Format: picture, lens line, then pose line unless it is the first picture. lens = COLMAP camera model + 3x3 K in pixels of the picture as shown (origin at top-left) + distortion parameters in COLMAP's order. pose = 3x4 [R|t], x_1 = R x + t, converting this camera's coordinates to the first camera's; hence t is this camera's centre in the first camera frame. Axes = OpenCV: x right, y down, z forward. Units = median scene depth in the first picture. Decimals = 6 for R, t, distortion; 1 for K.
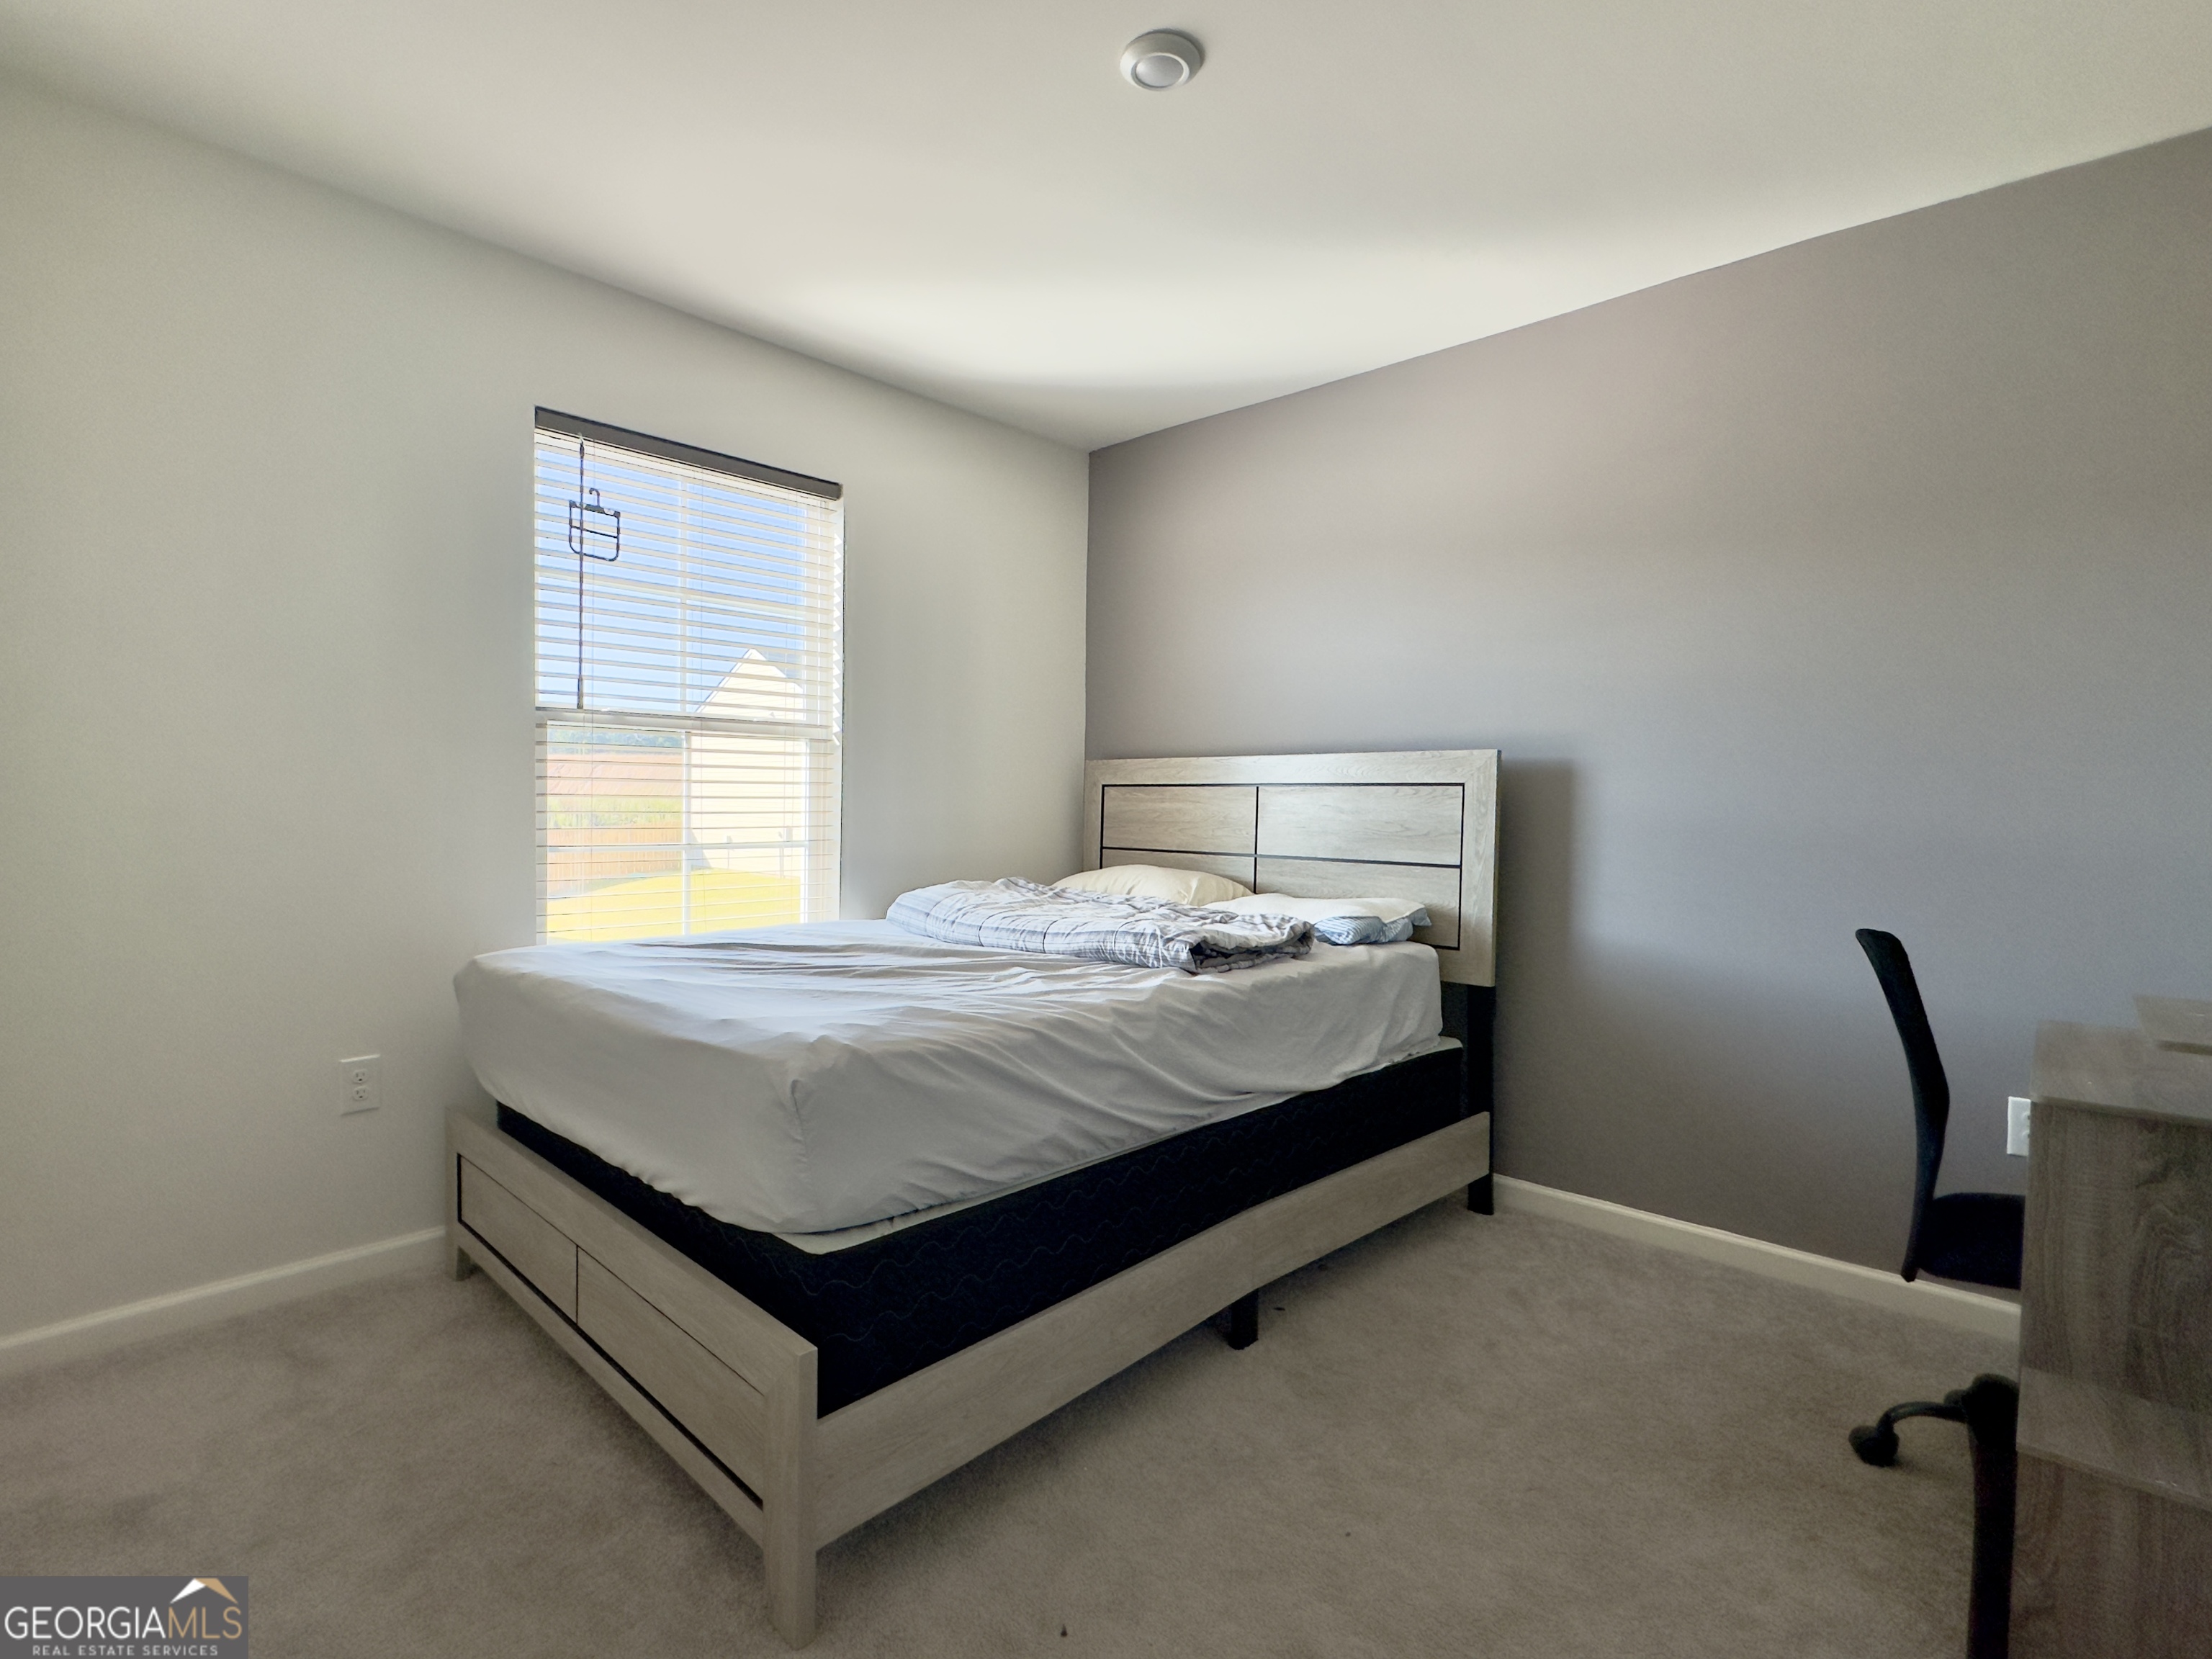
lens RADIAL K [[1023.6, 0, 1114.4], [0, 1023.6, 882.4], [0, 0, 1]] dist [-0.053397, 0.000139]
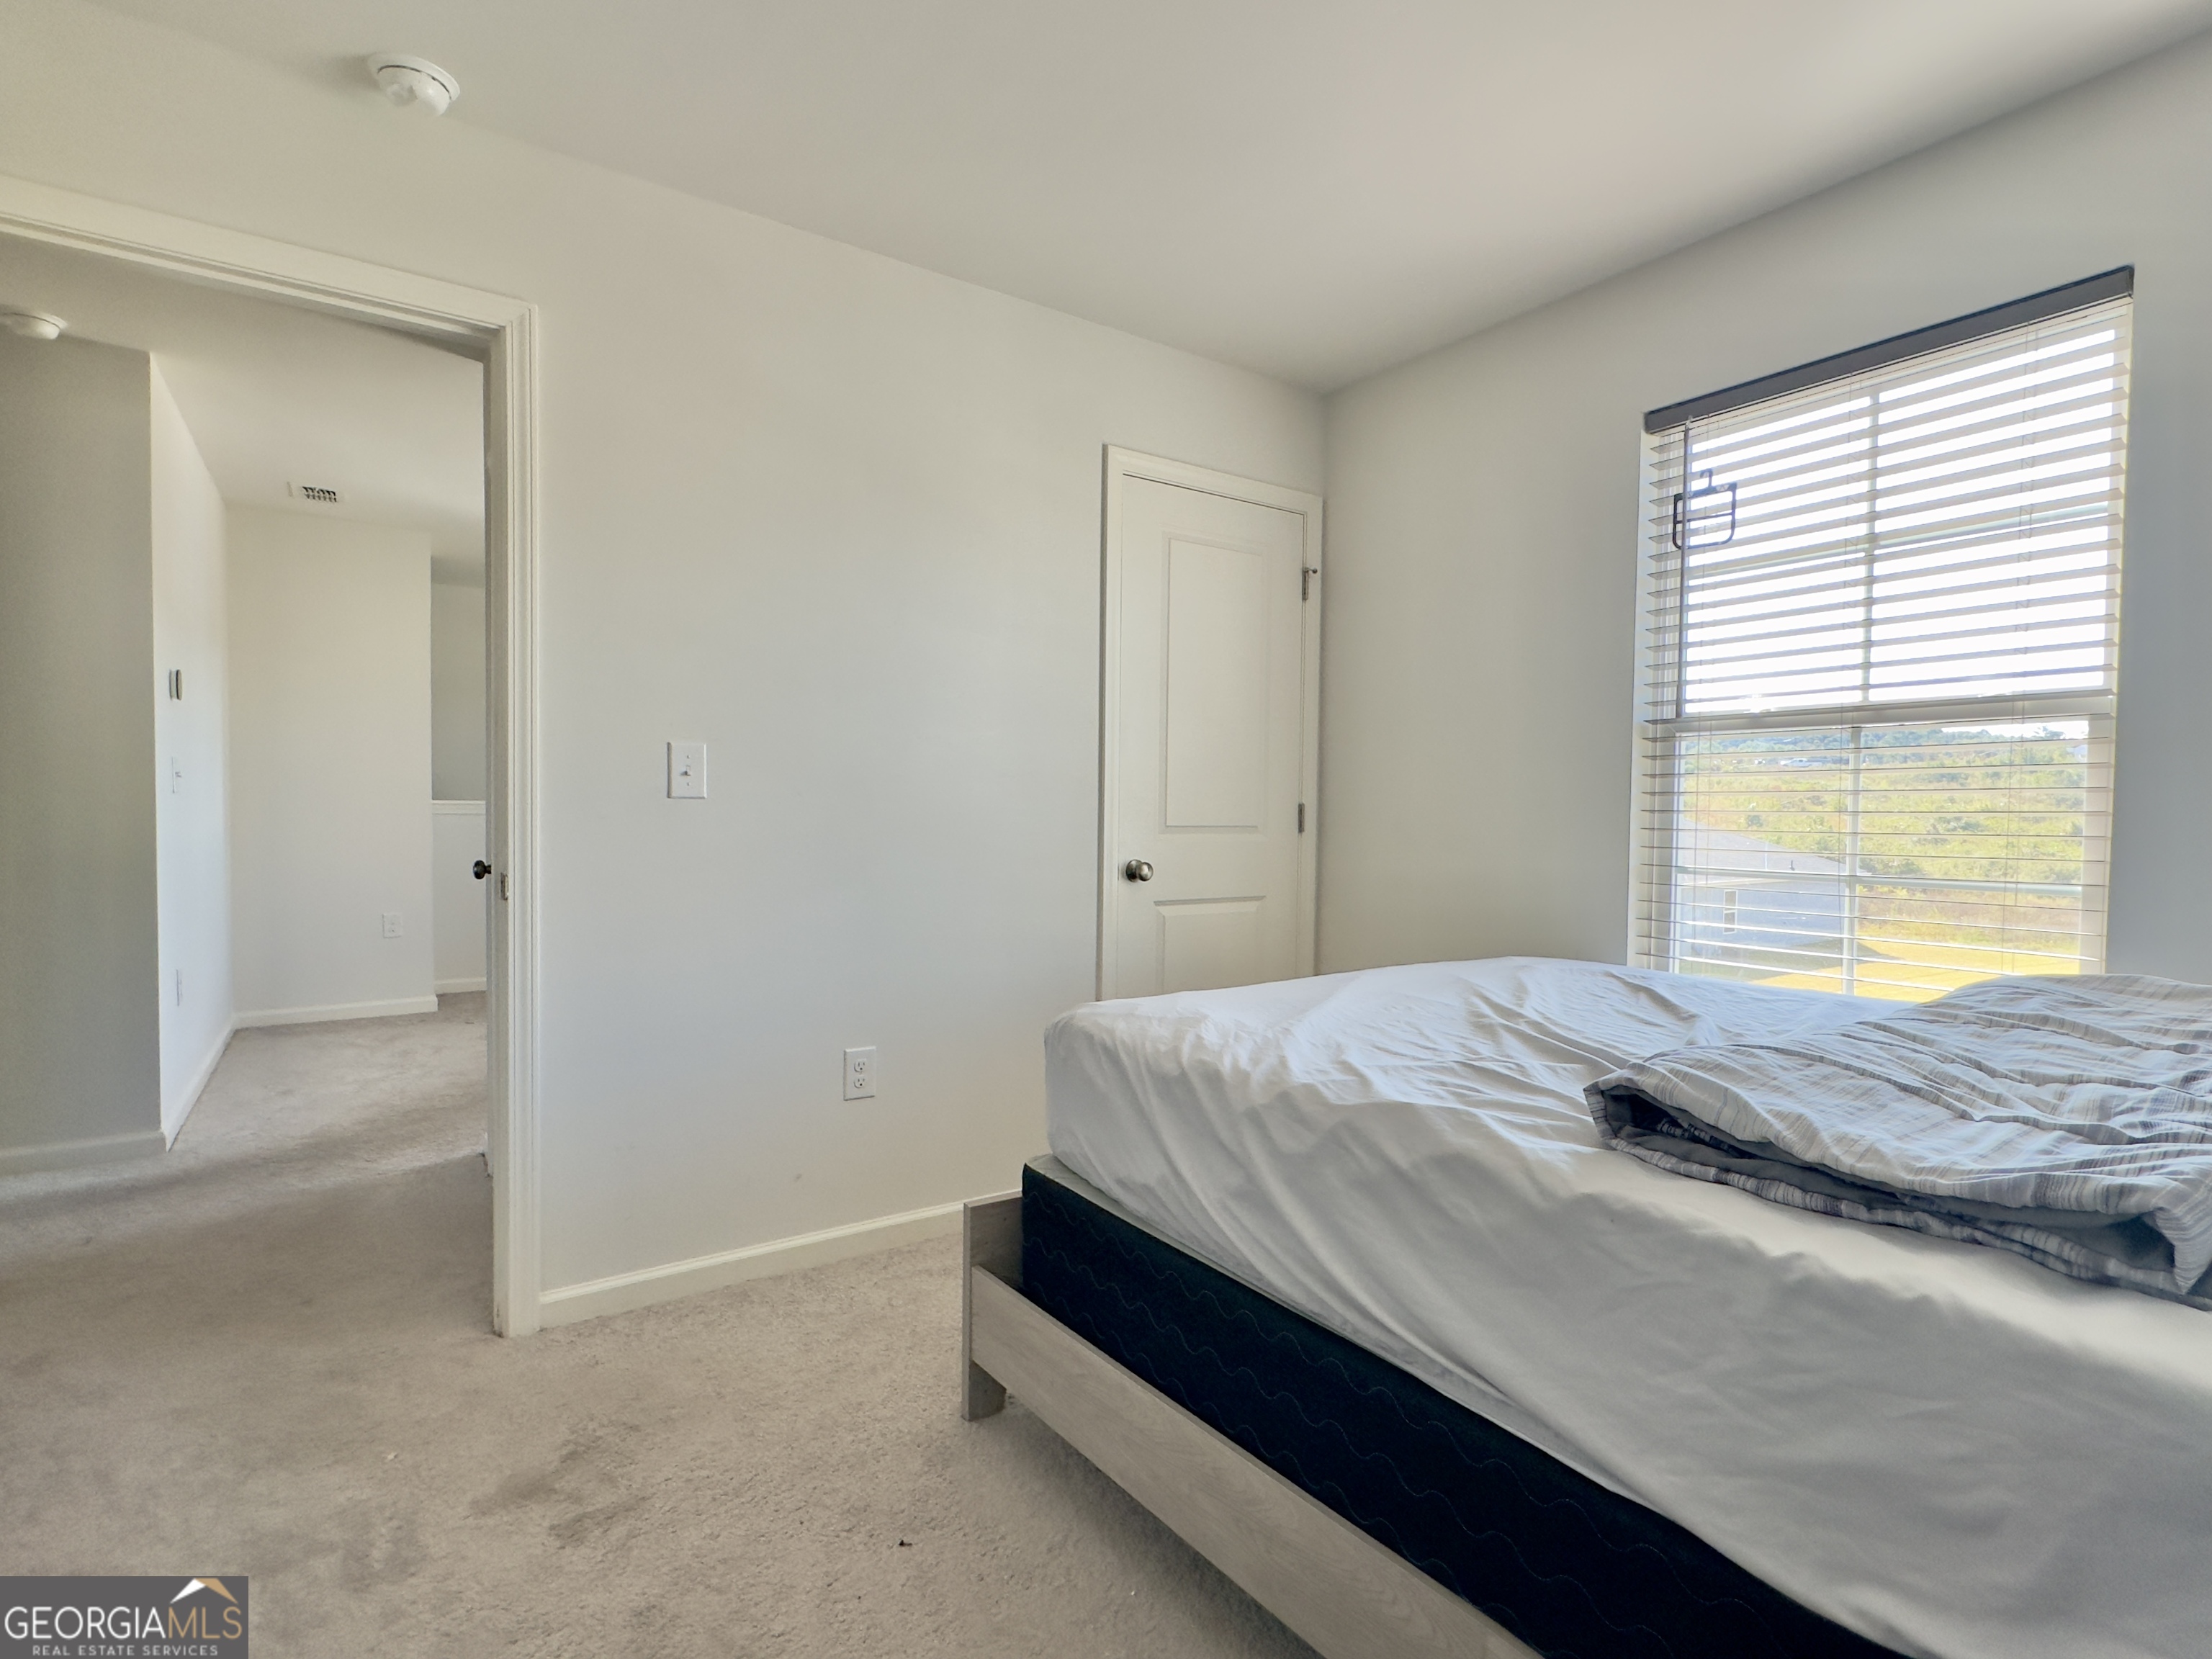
lens RADIAL K [[1082.3, 0, 1104.3], [0, 1082.3, 835.7], [0, 0, 1]] dist [-0.002704, 0.000949]
pose [[-0.208585, 0.009699, -0.977956, 0.624548], [-0.081197, 0.996327, 0.027199, -0.057093], [0.974628, 0.085080, -0.207031, 0.809743]]
